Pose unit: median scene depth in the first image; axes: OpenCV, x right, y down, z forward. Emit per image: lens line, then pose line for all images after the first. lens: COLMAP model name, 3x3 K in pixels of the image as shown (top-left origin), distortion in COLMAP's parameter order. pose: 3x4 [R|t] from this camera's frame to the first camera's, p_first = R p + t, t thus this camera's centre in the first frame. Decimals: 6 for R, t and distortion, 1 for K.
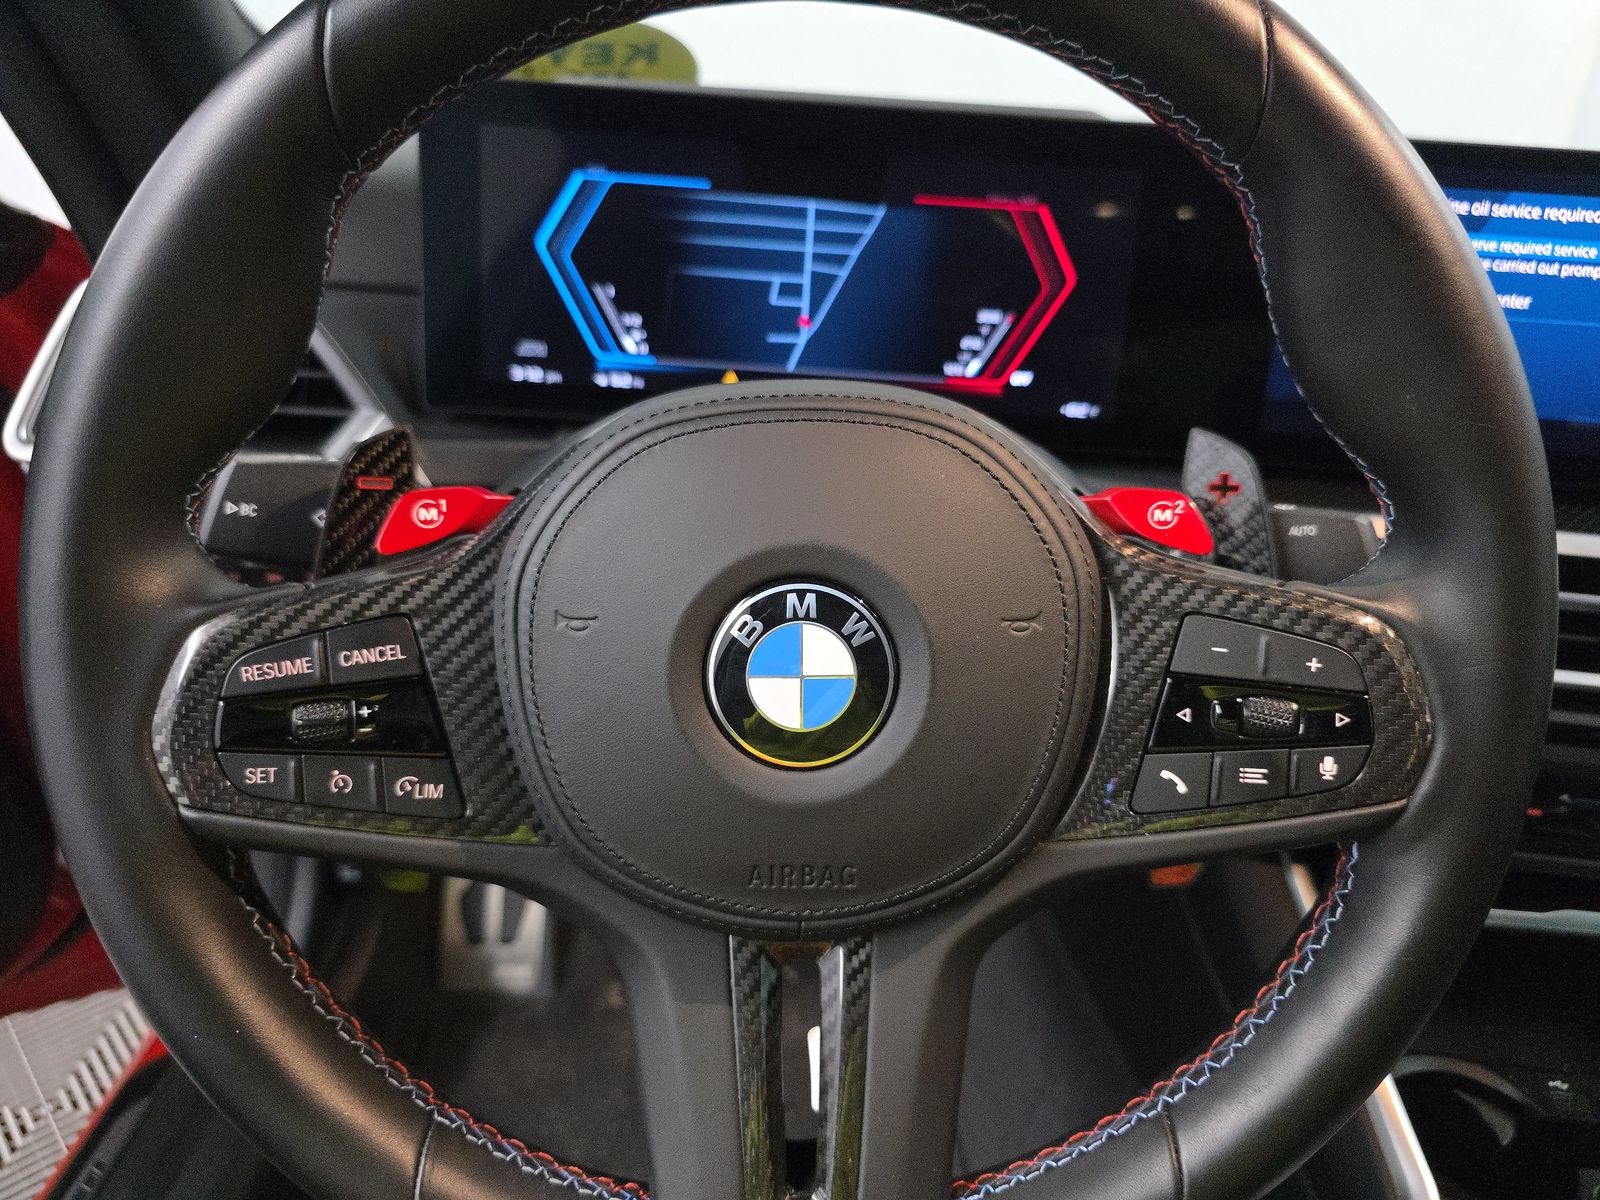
lens RADIAL K [[1109.2, 0, 805.9], [0, 1109.2, 606.3], [0, 0, 1]] dist [0.010755, -0.012317]
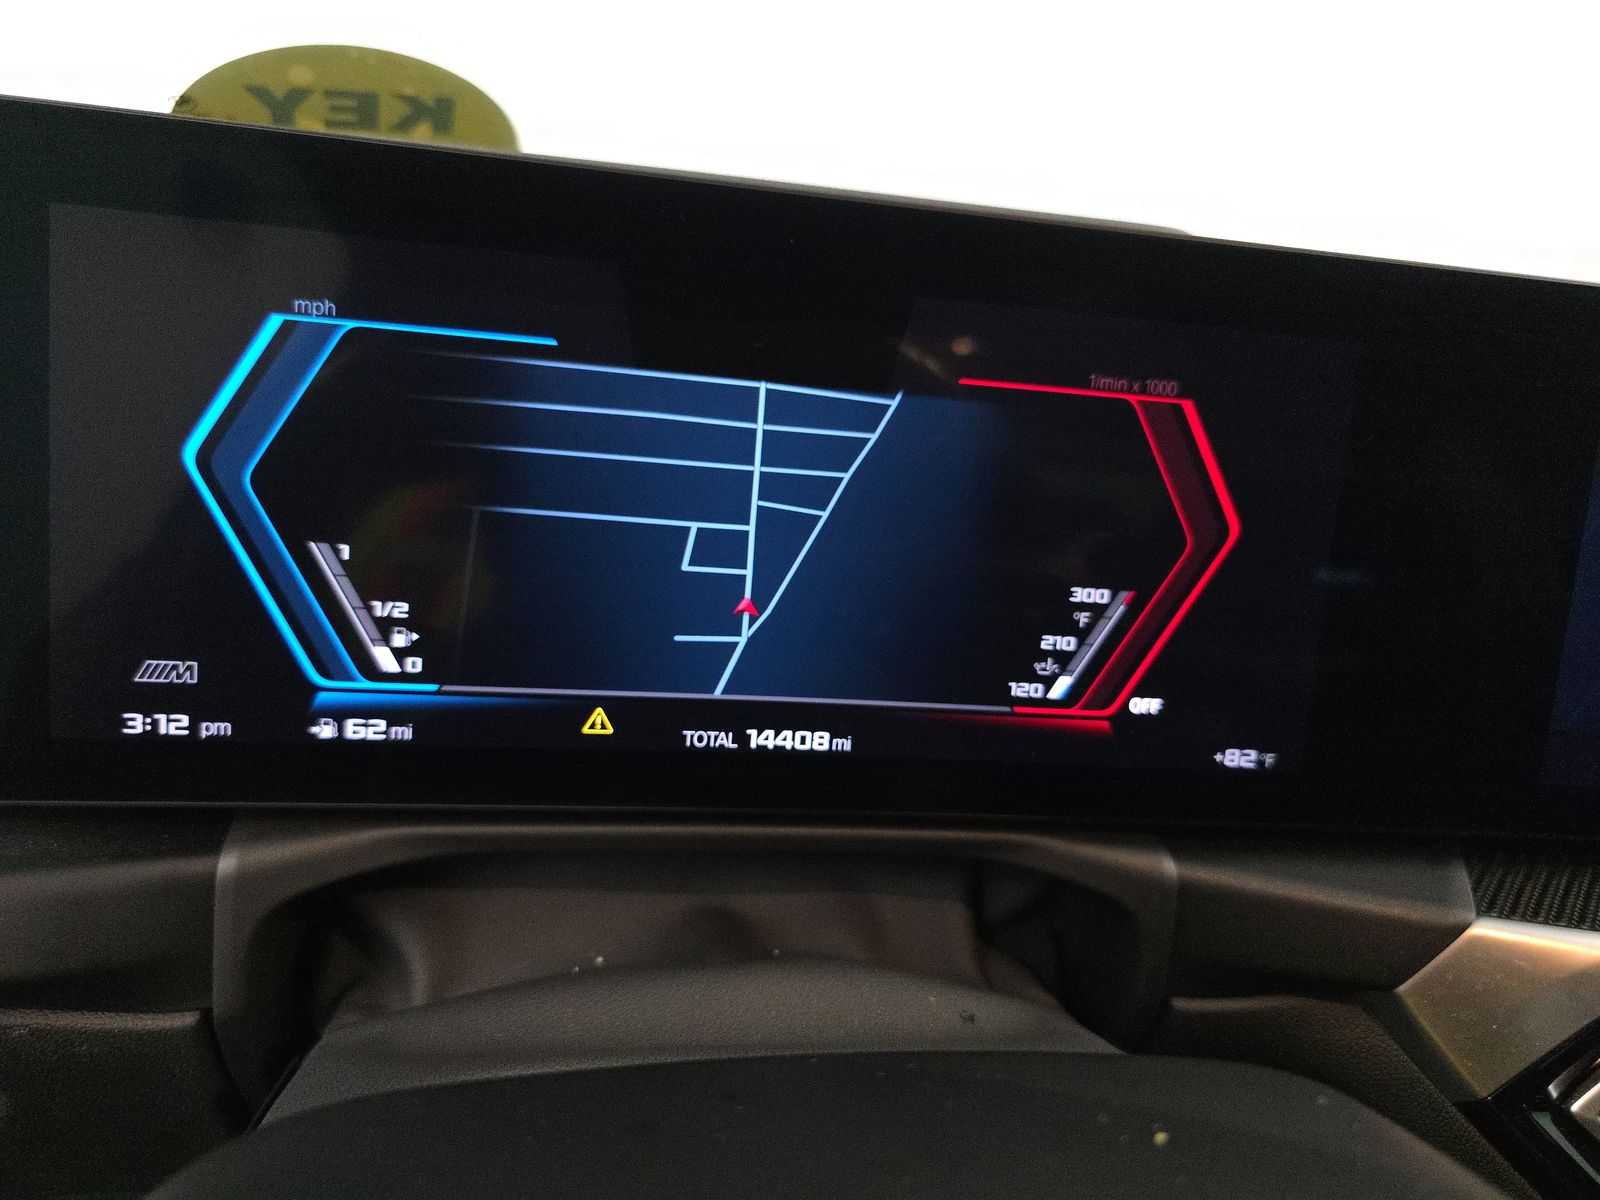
lens RADIAL K [[1109.2, 0, 794.3], [0, 1109.2, 593.6], [0, 0, 1]] dist [0.010755, -0.012317]
pose [[0.987234, -0.009090, 0.159018, -0.061070], [0.025766, 0.994335, -0.103120, -0.211919], [-0.157180, 0.105901, 0.981875, 0.503126]]
